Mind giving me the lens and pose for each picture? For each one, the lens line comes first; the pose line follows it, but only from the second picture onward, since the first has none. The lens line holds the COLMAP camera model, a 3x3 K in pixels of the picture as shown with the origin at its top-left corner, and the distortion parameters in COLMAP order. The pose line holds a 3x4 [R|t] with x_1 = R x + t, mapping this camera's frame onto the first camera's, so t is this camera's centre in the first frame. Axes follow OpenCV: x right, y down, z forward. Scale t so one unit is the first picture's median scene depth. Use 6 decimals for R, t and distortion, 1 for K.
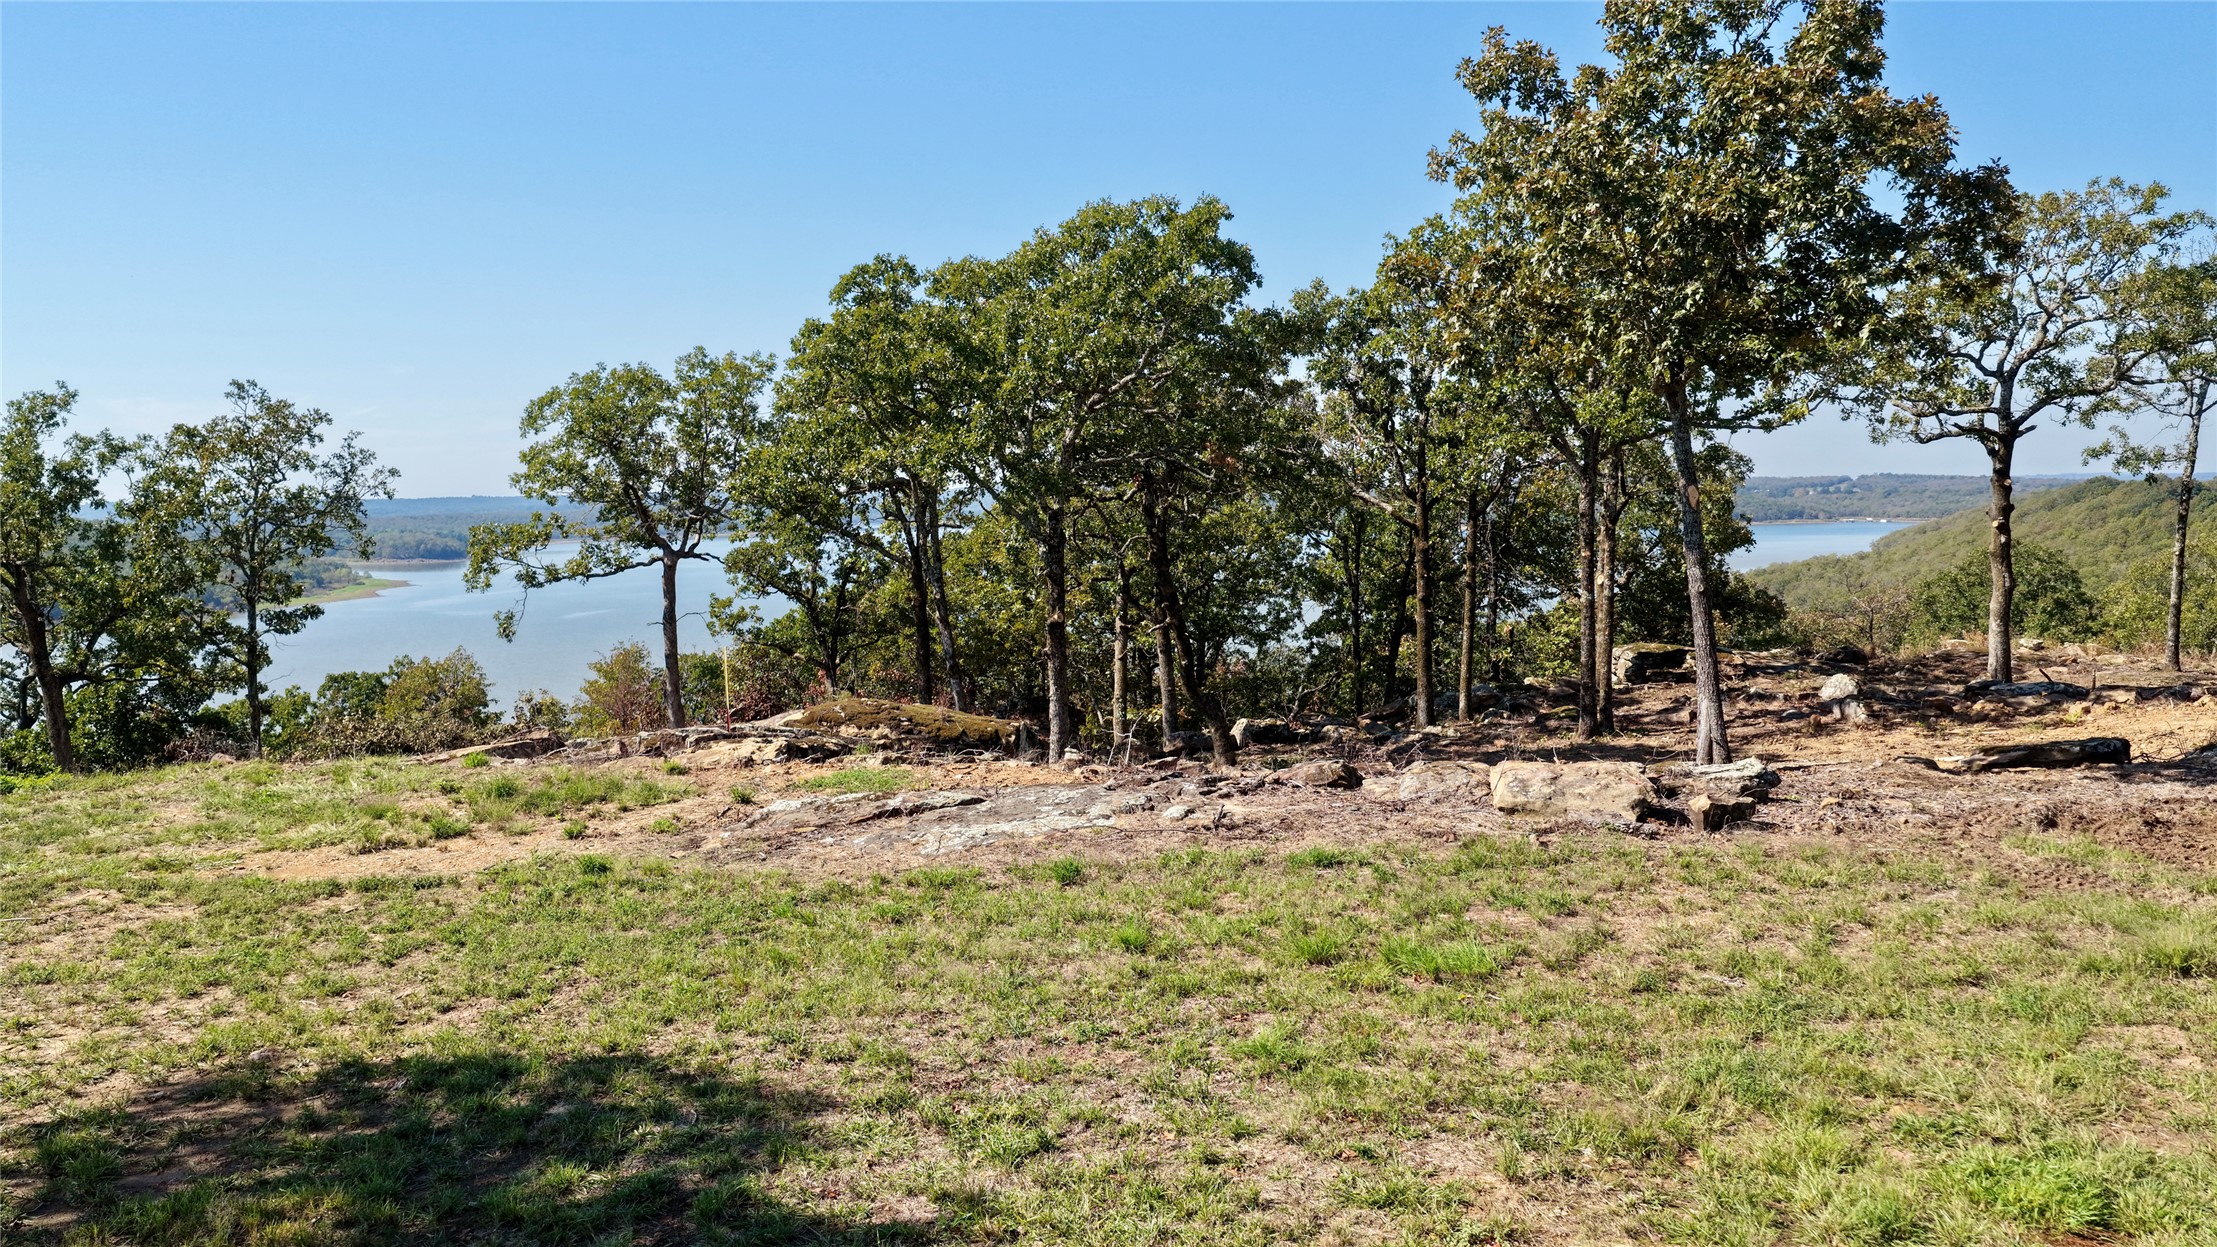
lens RADIAL K [[1883.3, 0, 1103.1], [0, 1883.3, 623.3], [0, 0, 1]] dist [-0.014549, 0.043854]
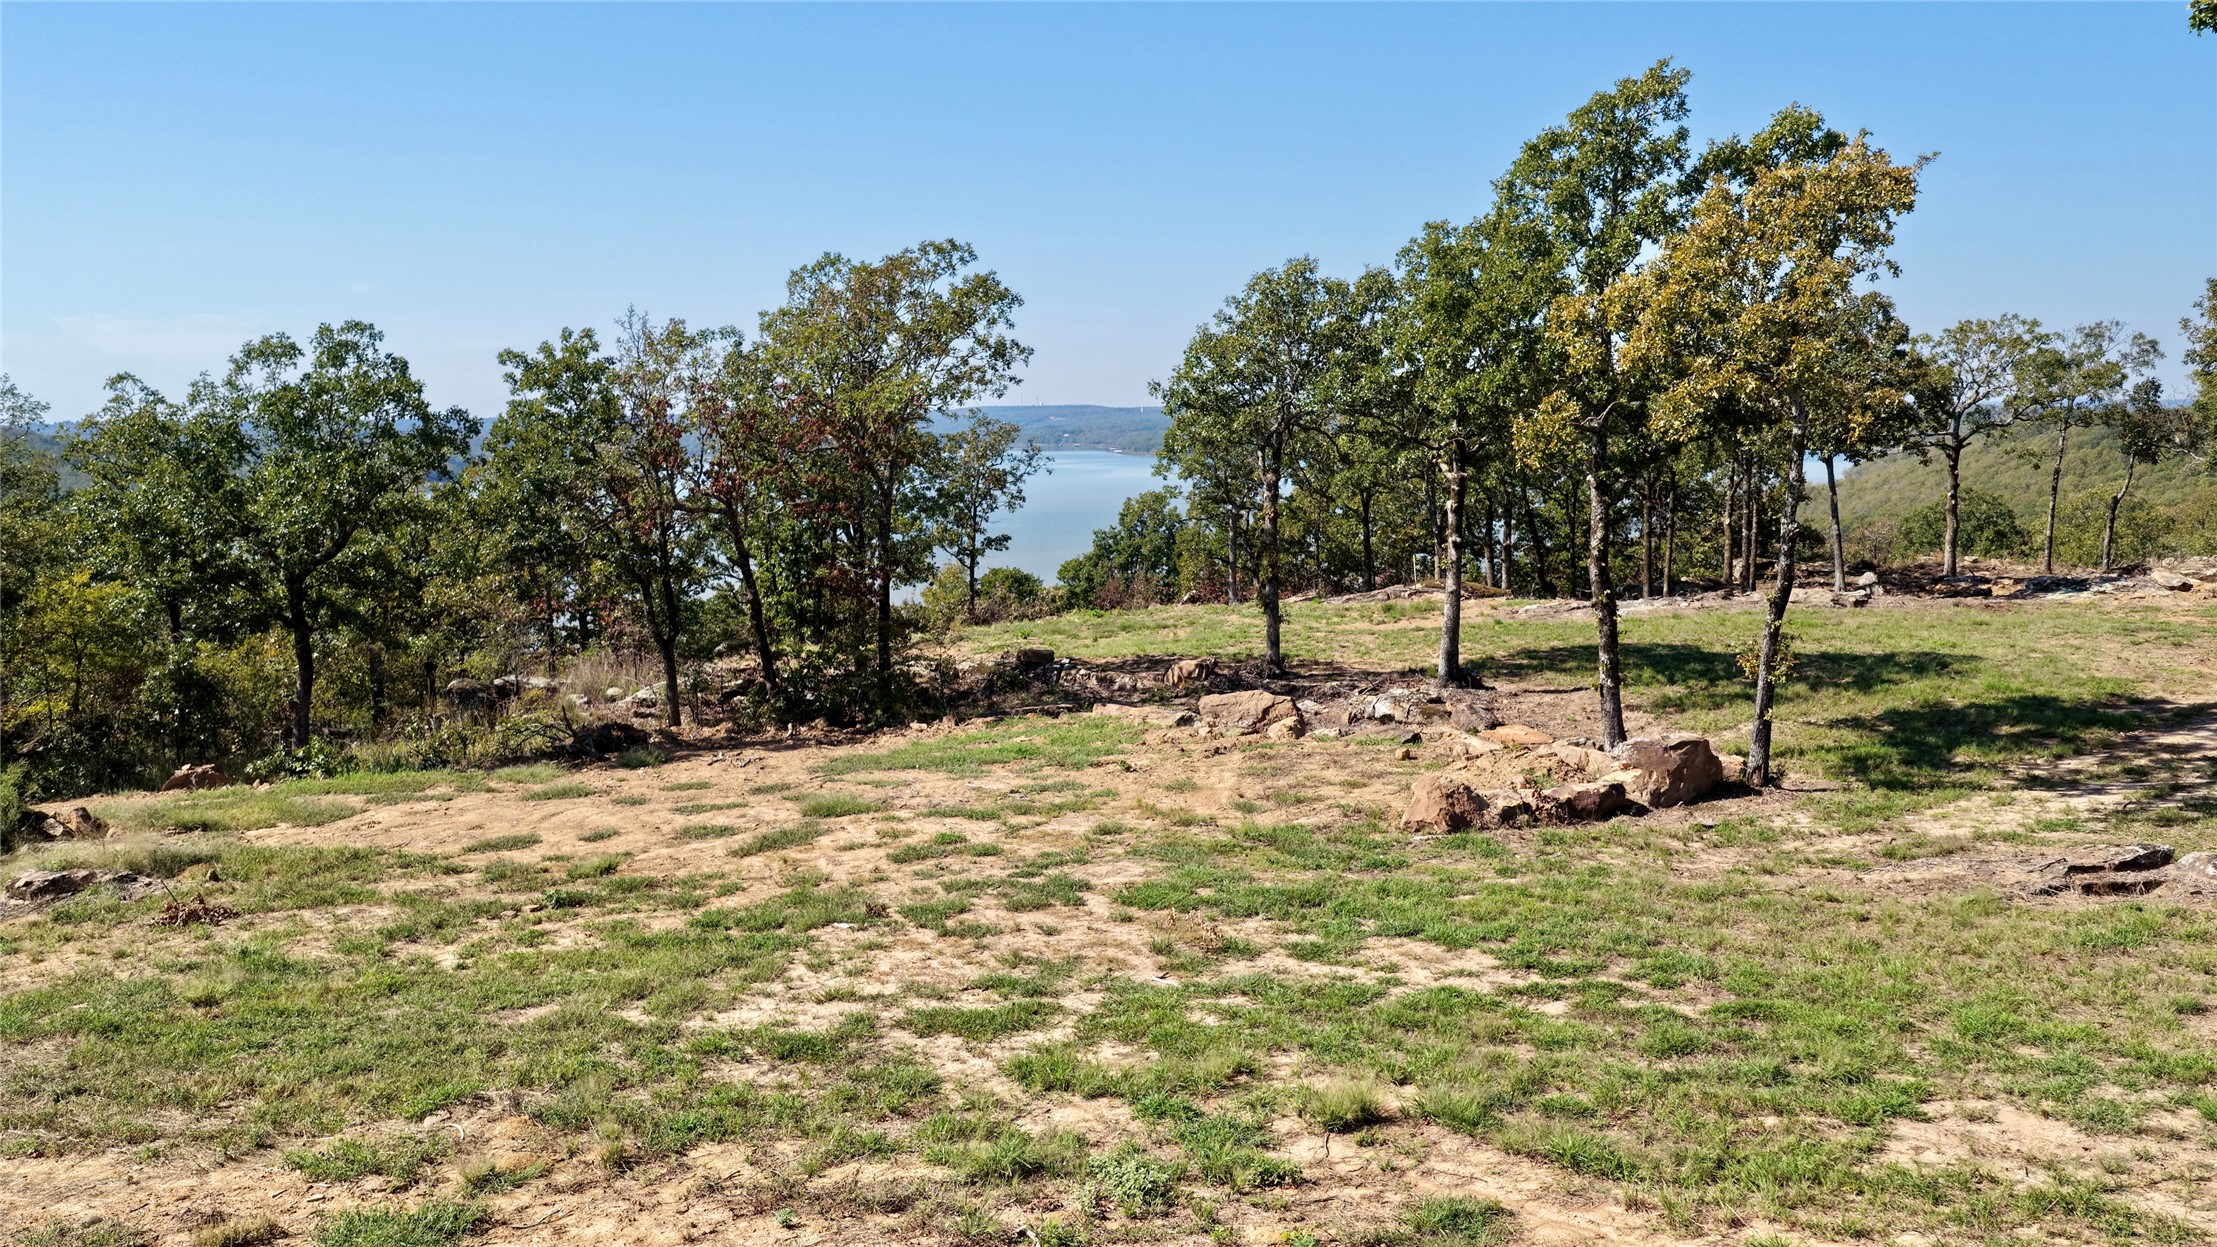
lens RADIAL K [[1883.3, 0, 1096.5], [0, 1883.3, 623.2], [0, 0, 1]] dist [-0.014549, 0.043854]
pose [[0.999925, 0.001773, 0.012138, -0.408118], [-0.002263, 0.999176, 0.040512, 0.002408], [-0.012056, -0.040536, 0.999105, -0.889189]]
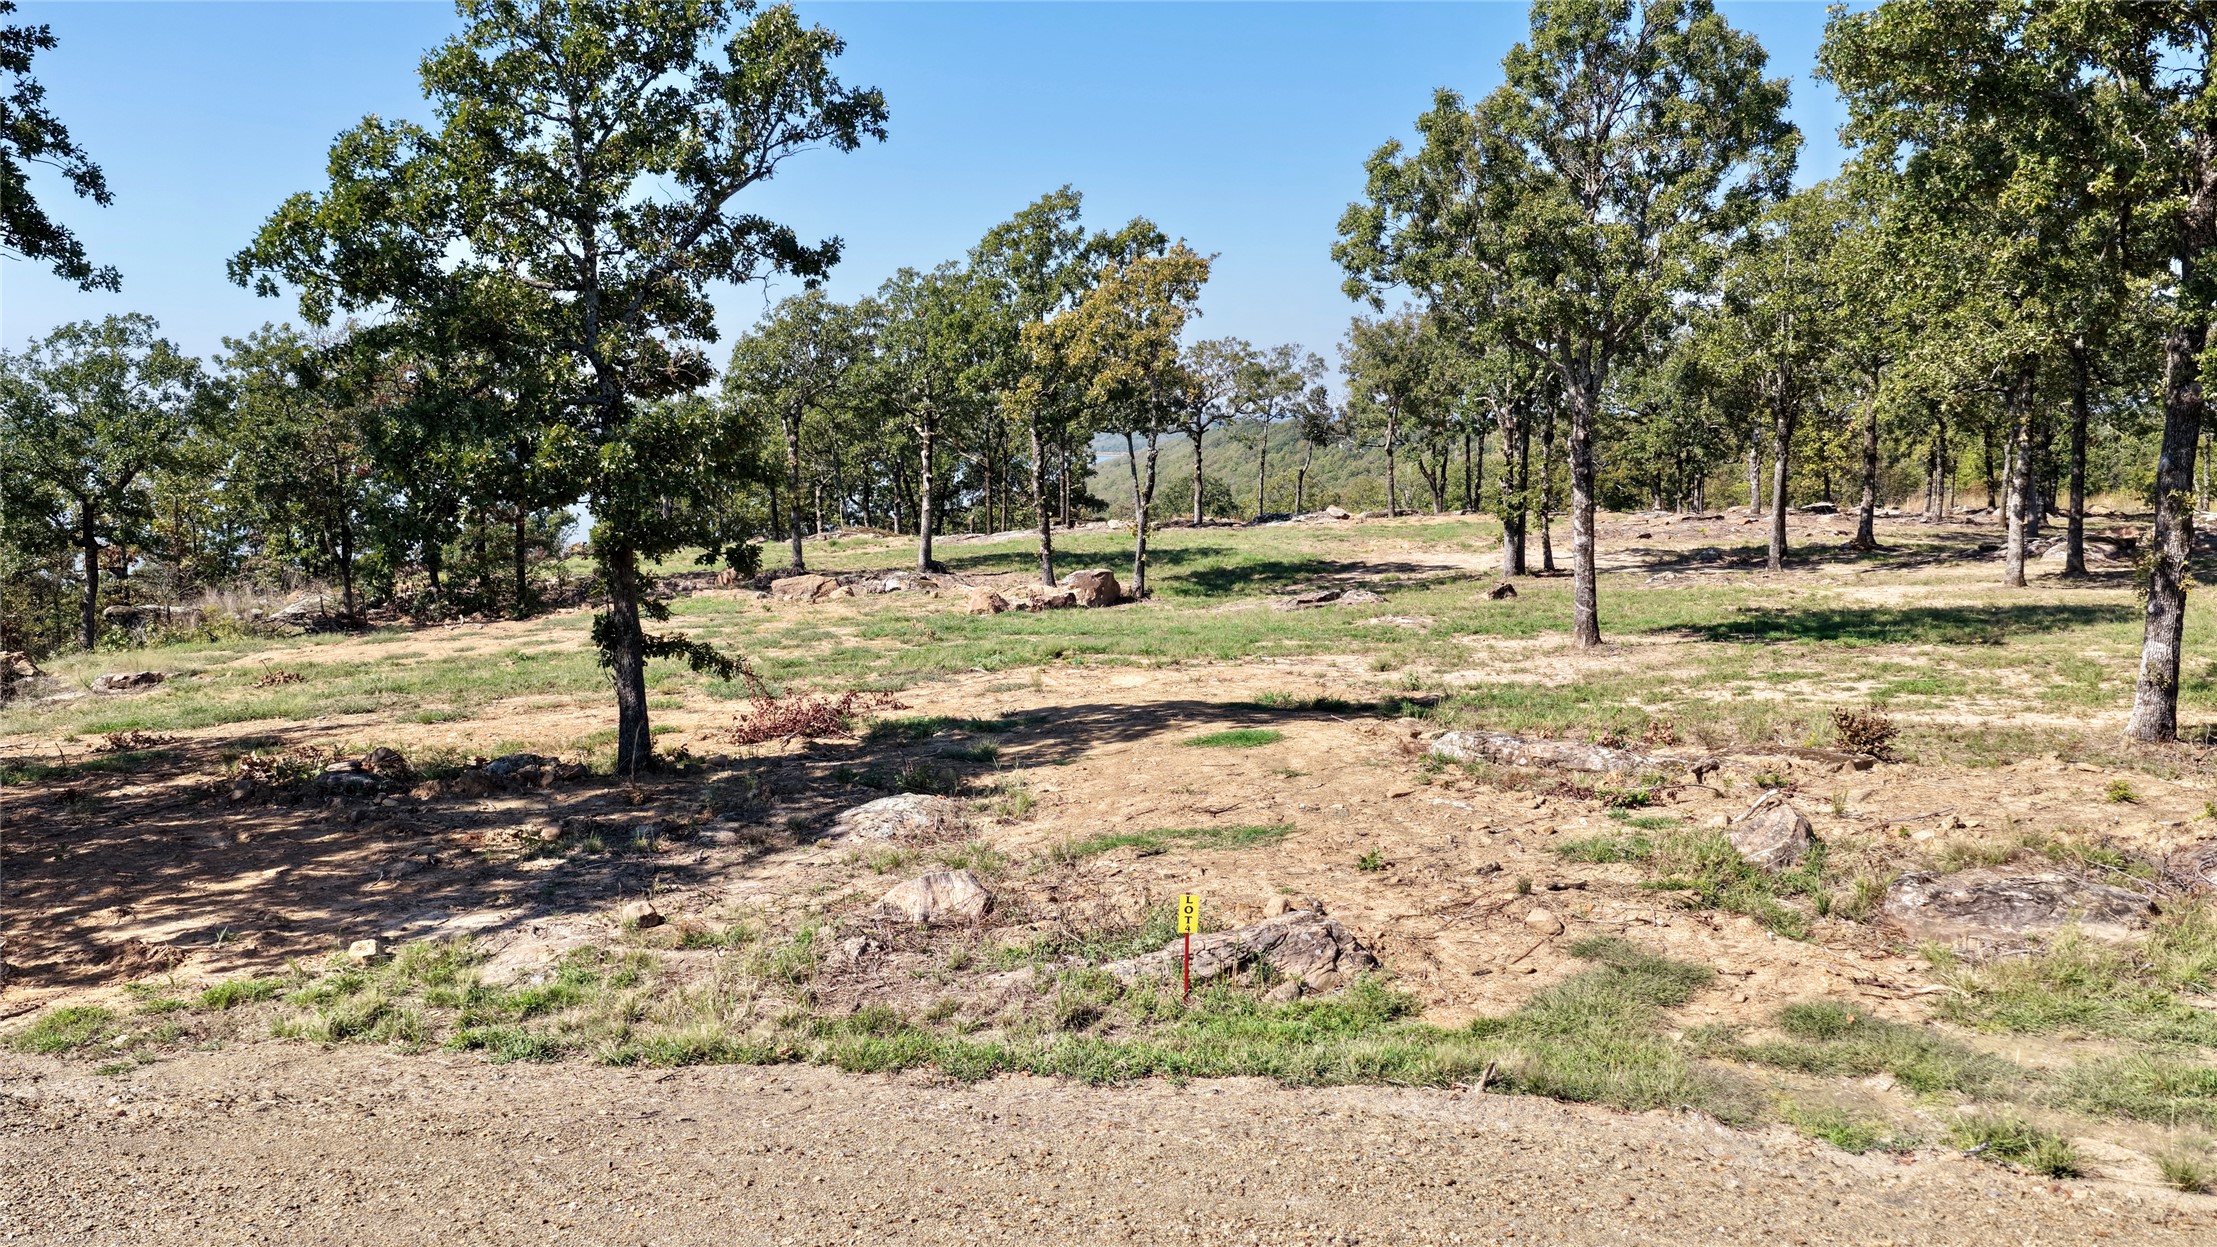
lens RADIAL K [[1883.3, 0, 1114.4], [0, 1883.3, 620.5], [0, 0, 1]] dist [-0.014549, 0.043854]
pose [[0.916492, -0.032090, 0.398765, -0.677299], [0.018385, 0.999103, 0.038147, 0.058996], [-0.399631, -0.027630, 0.916259, -1.353151]]
